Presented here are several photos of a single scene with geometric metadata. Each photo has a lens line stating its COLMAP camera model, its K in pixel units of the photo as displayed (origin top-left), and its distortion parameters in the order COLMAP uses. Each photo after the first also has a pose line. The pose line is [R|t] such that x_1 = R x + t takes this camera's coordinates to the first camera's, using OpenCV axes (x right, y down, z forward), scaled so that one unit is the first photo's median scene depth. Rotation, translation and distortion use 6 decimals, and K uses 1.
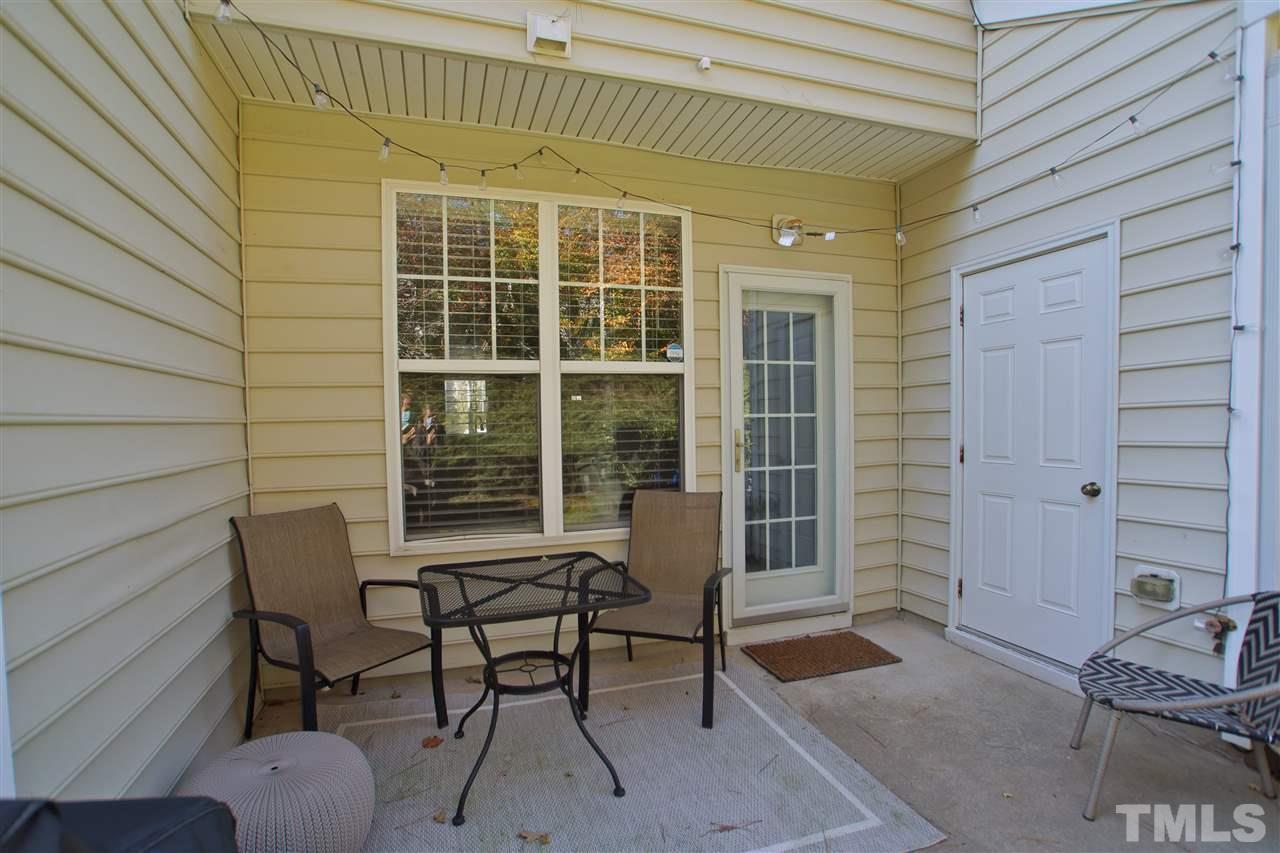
lens RADIAL K [[613.4, 0, 630.8], [0, 613.4, 447.6], [0, 0, 1]] dist [-0.070797, 0.033273]
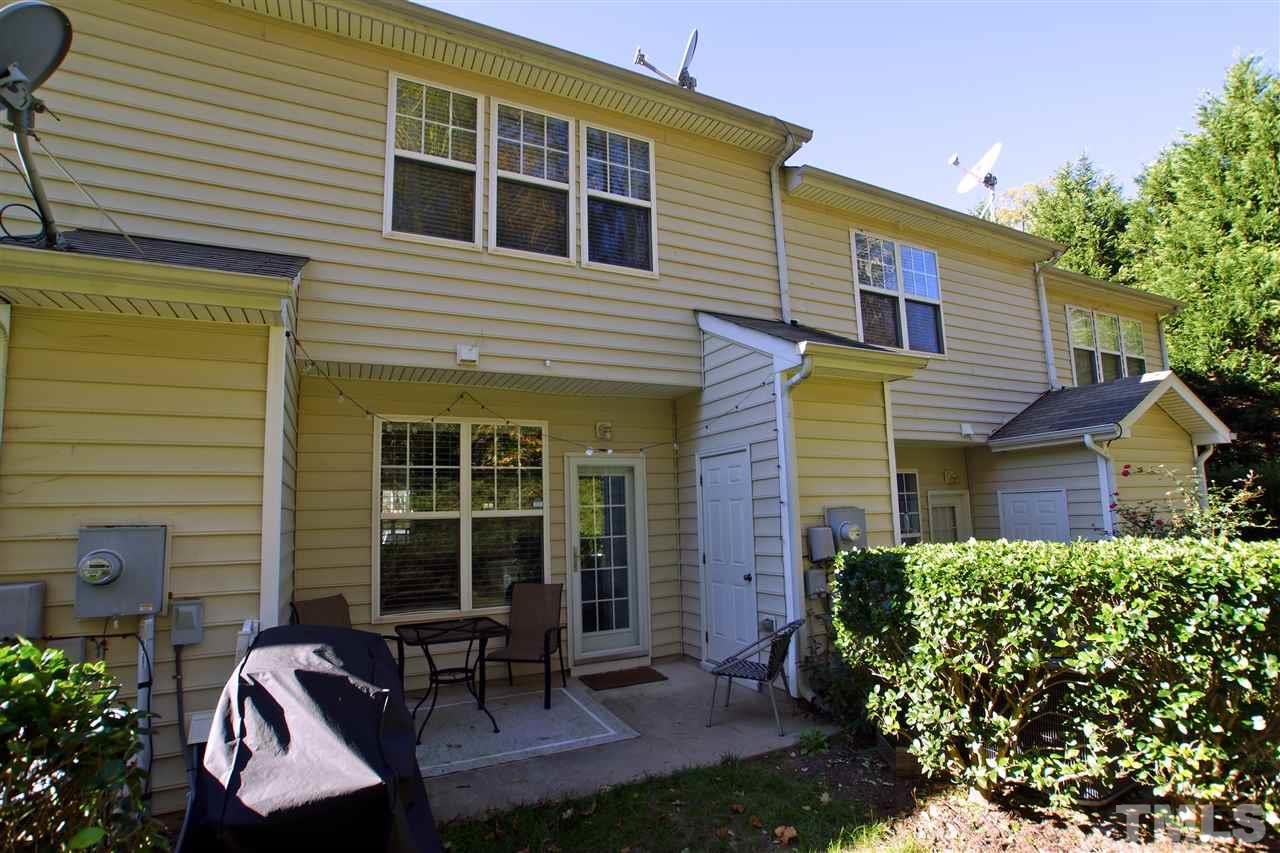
lens RADIAL K [[613.4, 0, 630.8], [0, 613.4, 447.6], [0, 0, 1]] dist [-0.070797, 0.033273]
pose [[0.991304, 0.002481, 0.131570, 0.107482], [0.017582, 0.988360, -0.151112, -0.045510], [-0.130413, 0.152112, 0.979722, -0.813435]]
